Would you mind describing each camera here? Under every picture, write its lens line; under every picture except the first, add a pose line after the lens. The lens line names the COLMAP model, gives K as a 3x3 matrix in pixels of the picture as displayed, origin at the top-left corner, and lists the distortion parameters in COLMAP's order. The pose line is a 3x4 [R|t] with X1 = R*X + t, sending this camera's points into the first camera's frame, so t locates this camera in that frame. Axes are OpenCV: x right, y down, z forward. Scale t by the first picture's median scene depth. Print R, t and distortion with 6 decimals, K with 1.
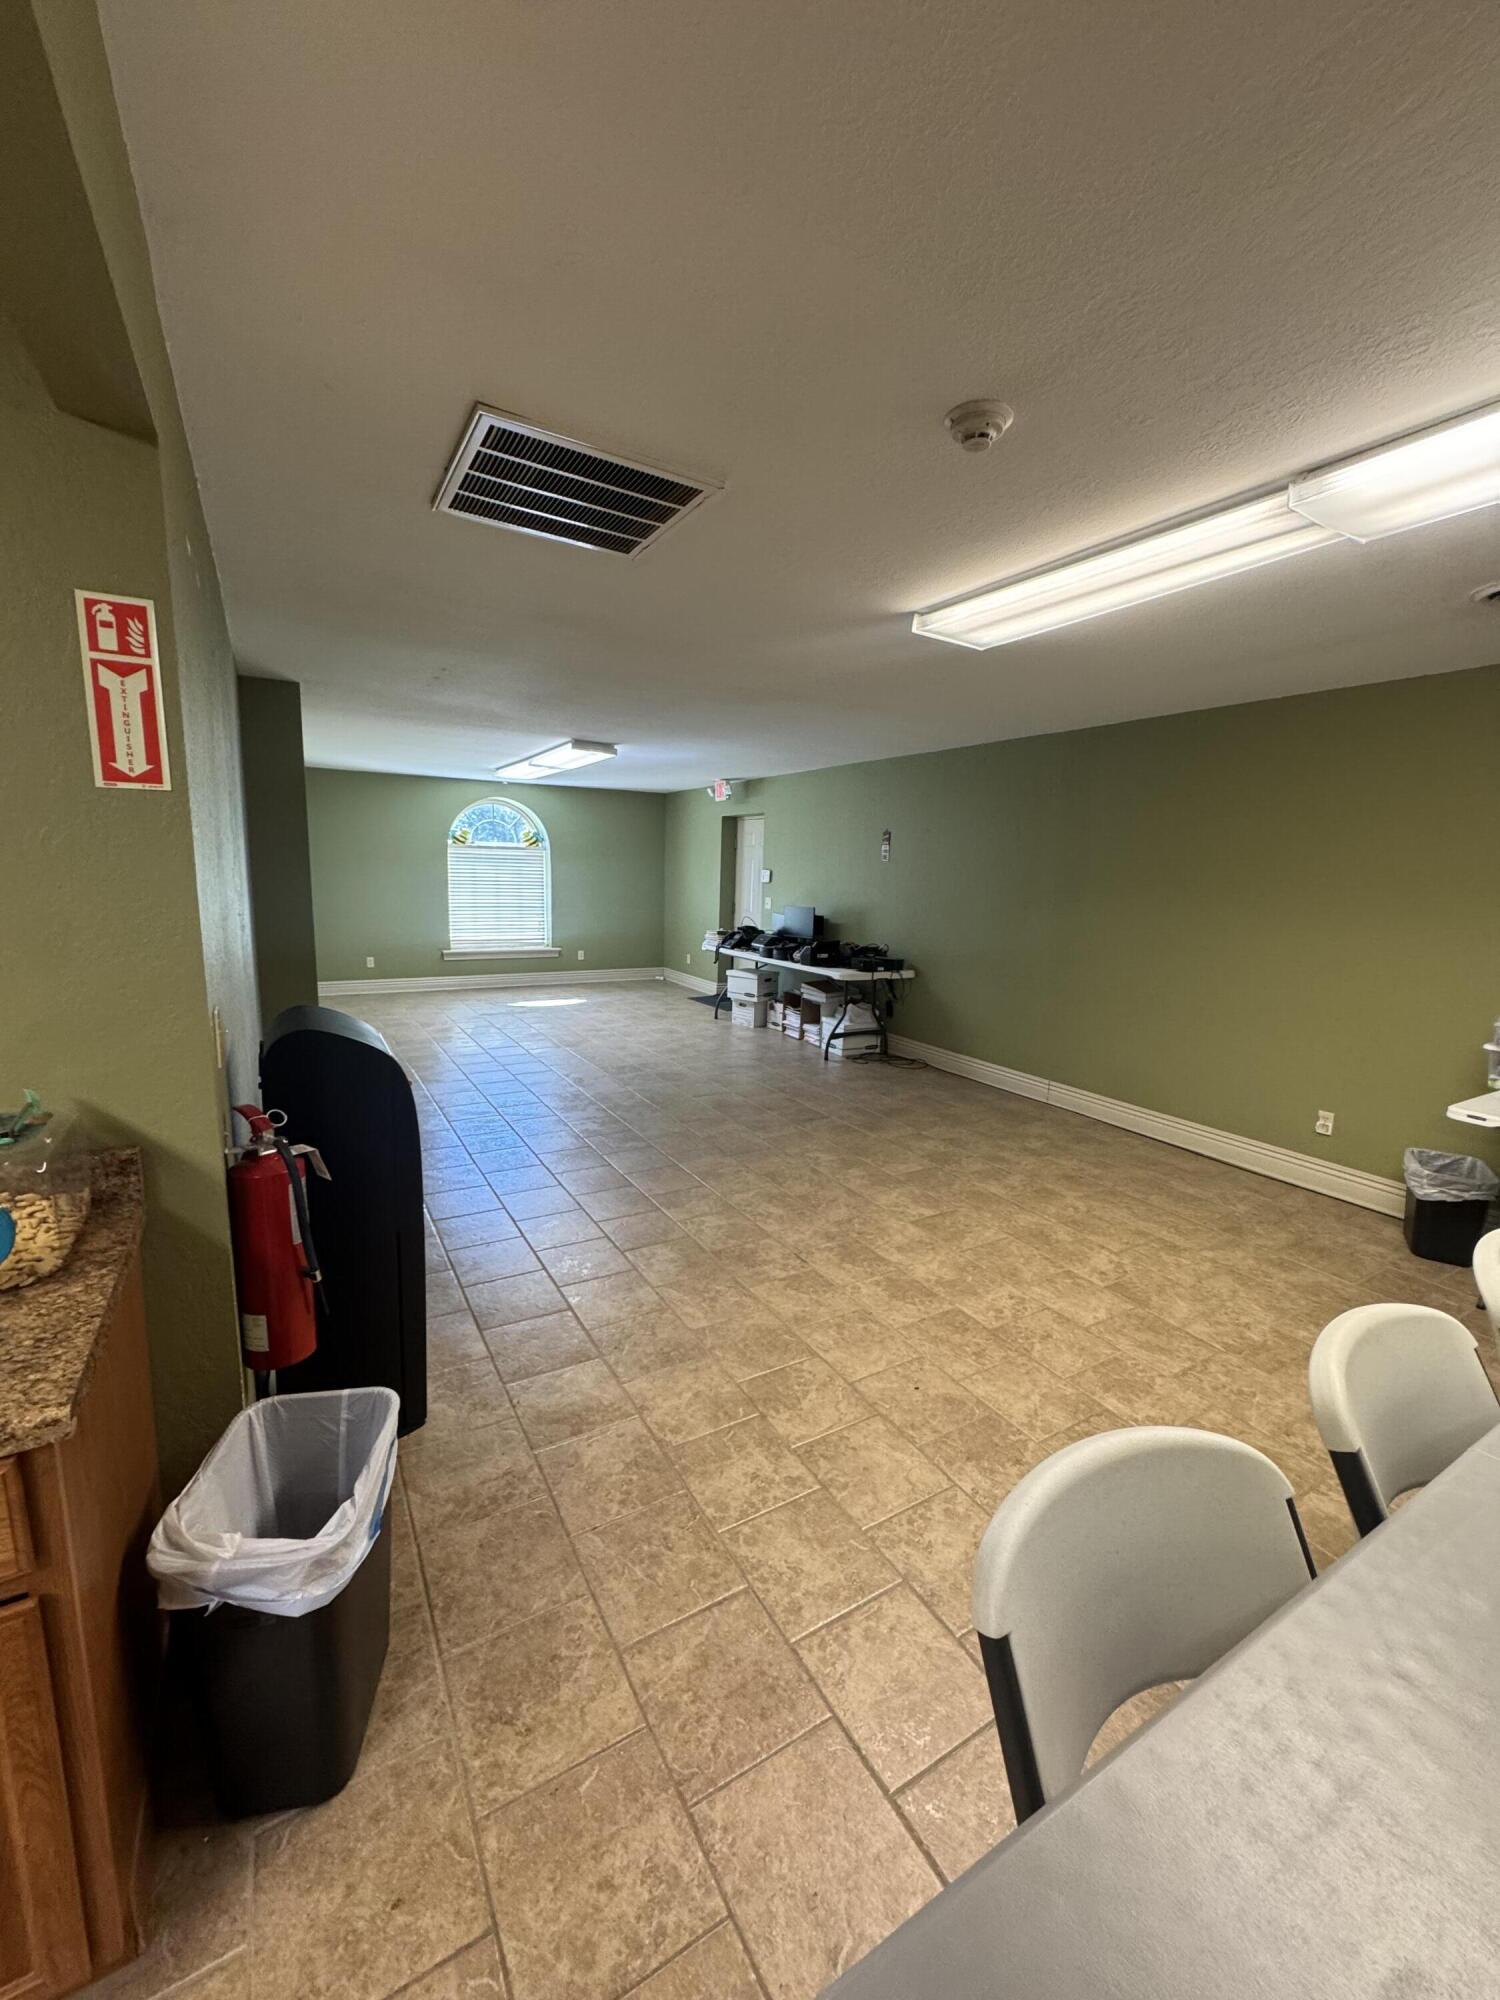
lens RADIAL K [[797.8, 0, 753.2], [0, 797.8, 1003.4], [0, 0, 1]] dist [-0.002530, 0.000087]
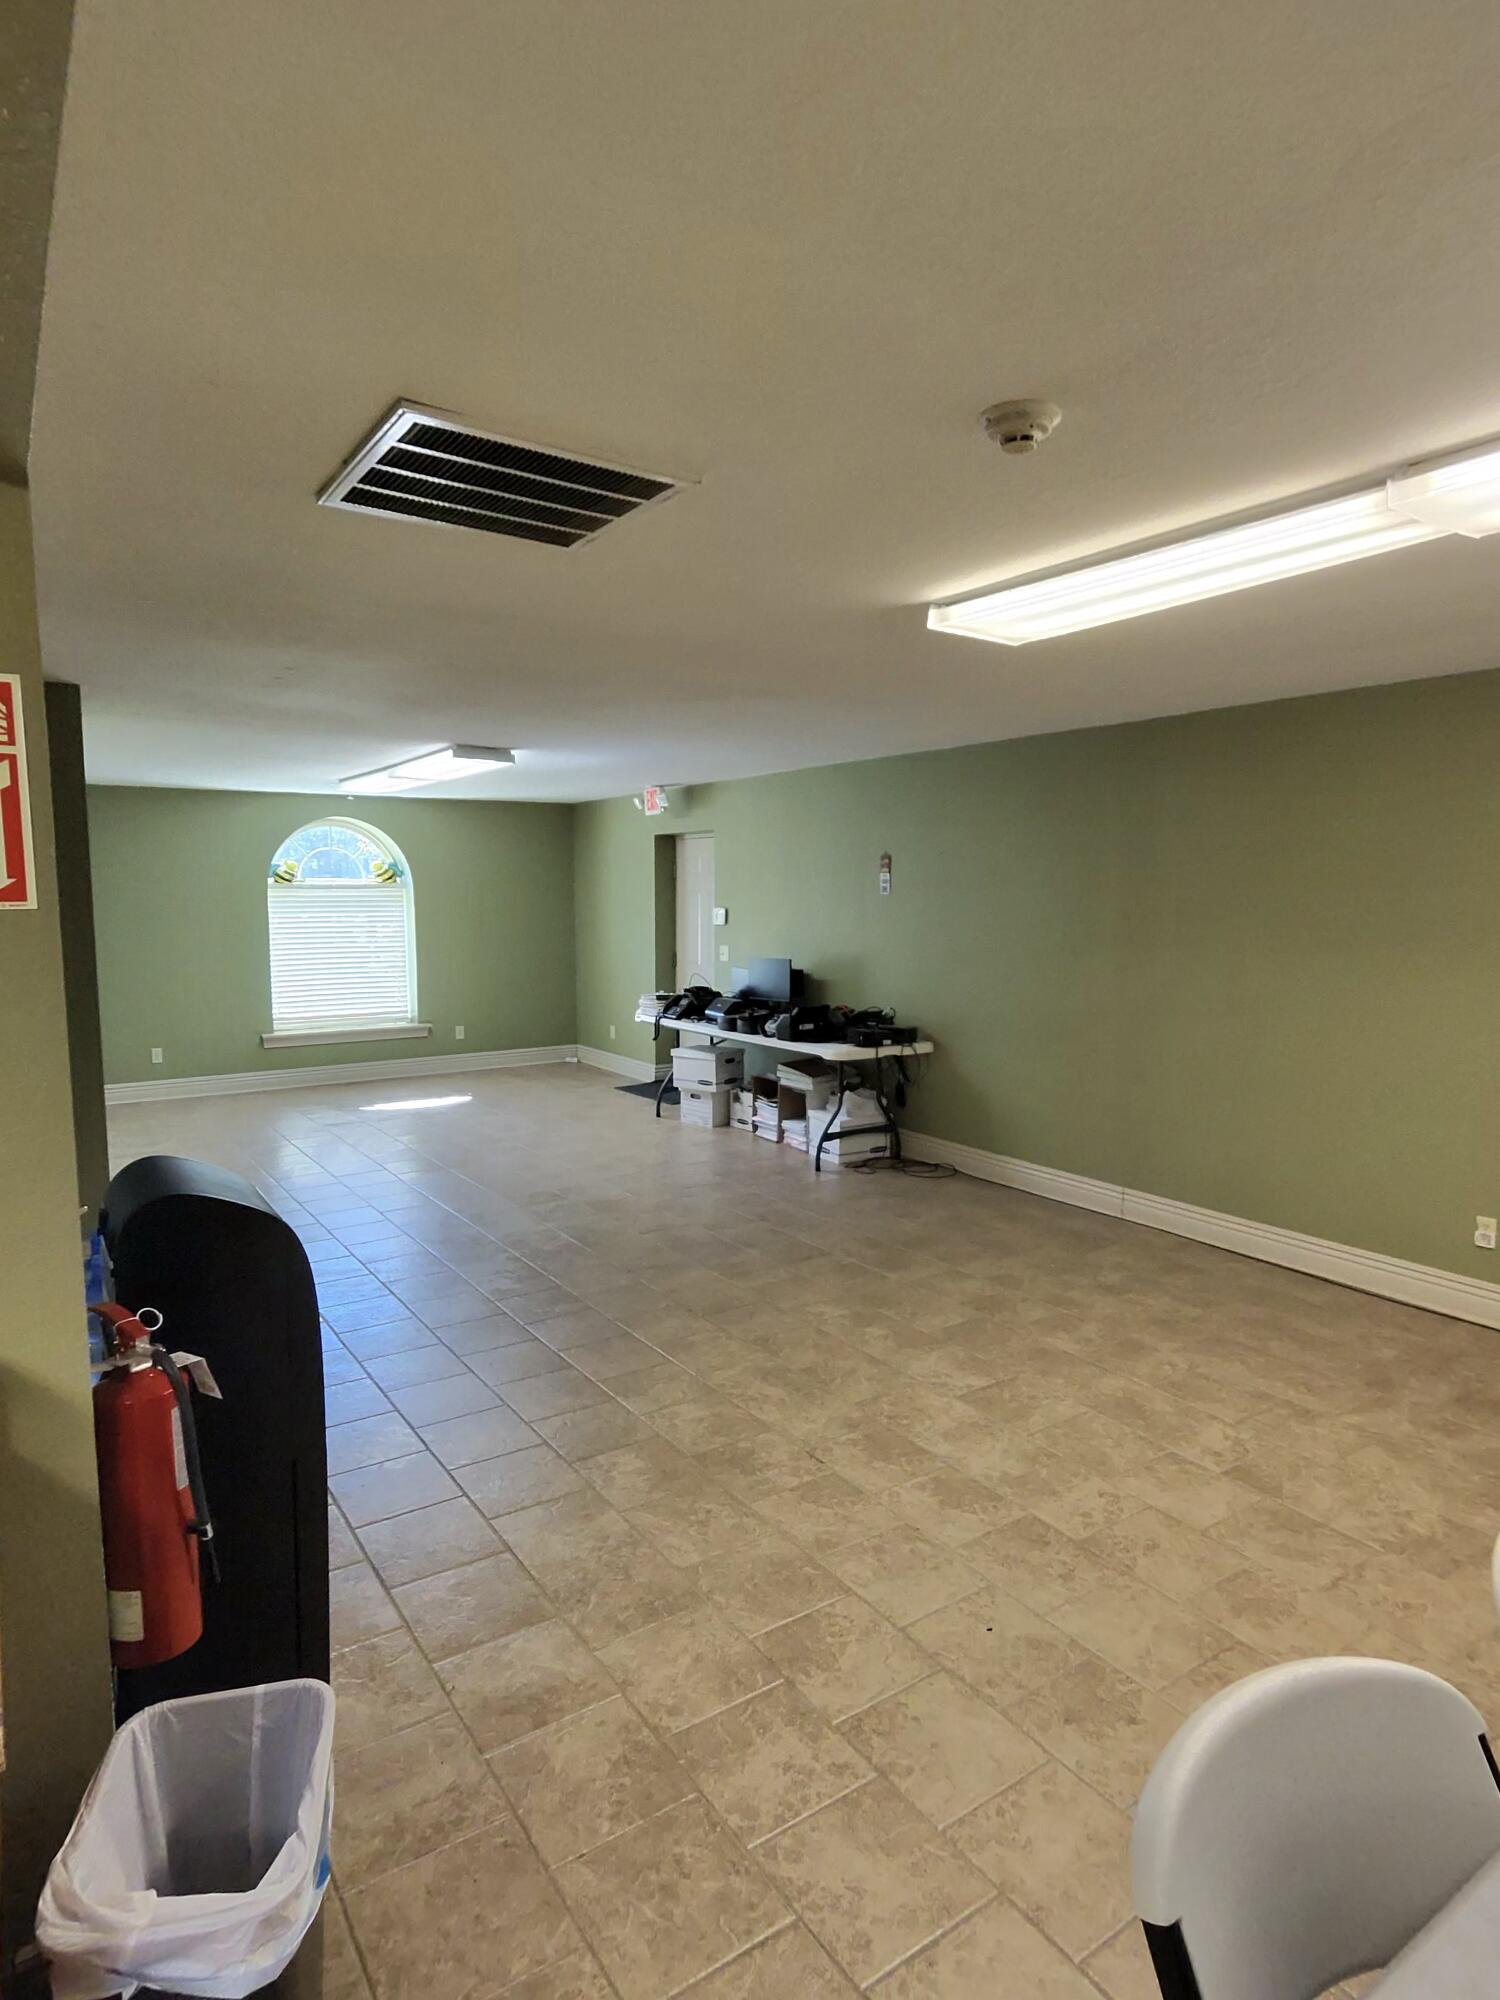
lens RADIAL K [[1145.8, 0, 748.8], [0, 1145.8, 1004.9], [0, 0, 1]] dist [0.003607, -0.002705]
pose [[0.997441, -0.036489, 0.061482, -0.063207], [0.040013, 0.997567, -0.057089, -0.047534], [-0.059249, 0.059403, 0.996474, -0.090194]]
